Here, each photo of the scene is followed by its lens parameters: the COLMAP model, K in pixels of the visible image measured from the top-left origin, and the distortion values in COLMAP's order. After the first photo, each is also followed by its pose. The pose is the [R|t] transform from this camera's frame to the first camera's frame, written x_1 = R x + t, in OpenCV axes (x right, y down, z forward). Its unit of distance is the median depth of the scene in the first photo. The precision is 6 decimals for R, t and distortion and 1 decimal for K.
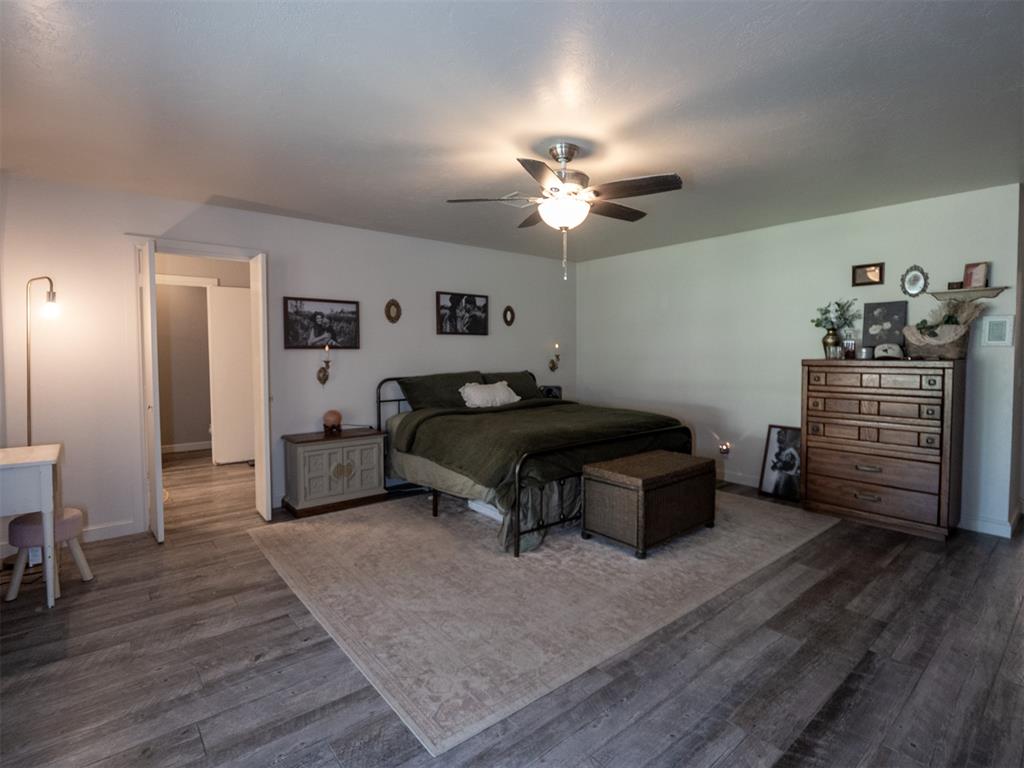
lens RADIAL K [[508.5, 0, 530.3], [0, 508.5, 374.0], [0, 0, 1]] dist [-0.019911, -0.000277]
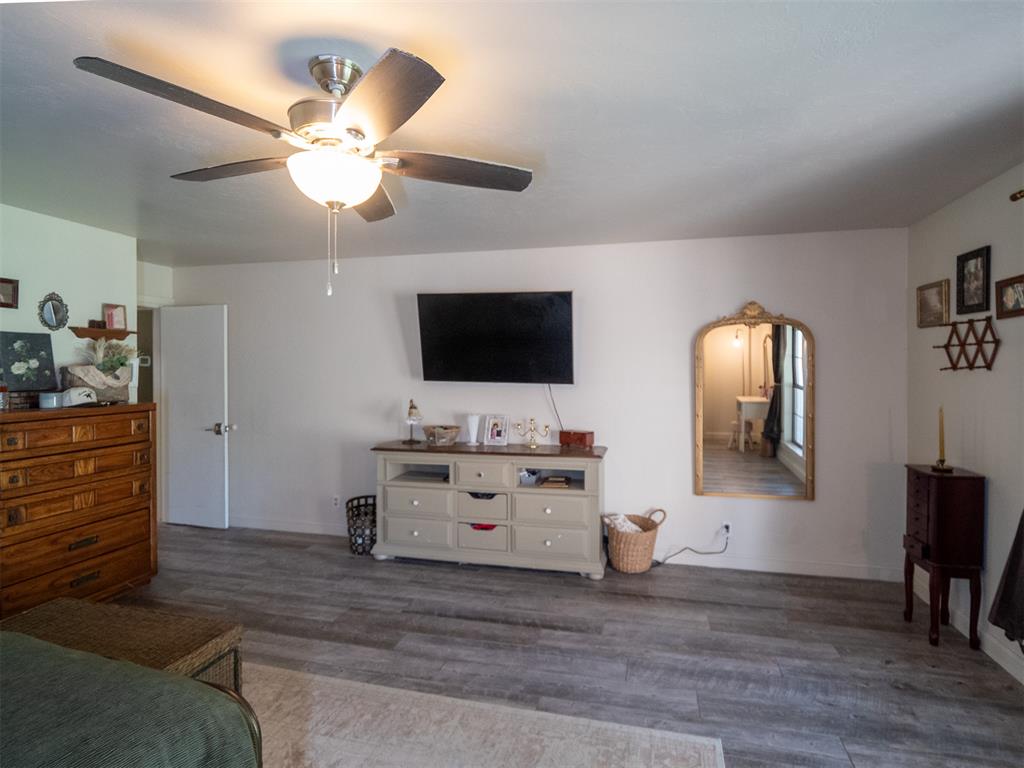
lens RADIAL K [[508.5, 0, 530.3], [0, 508.5, 374.0], [0, 0, 1]] dist [-0.019911, -0.000277]
pose [[-0.578015, -0.005646, 0.816006, -0.644165], [0.036169, 0.998816, 0.032531, -0.134760], [-0.815224, 0.048318, -0.577127, 1.429829]]
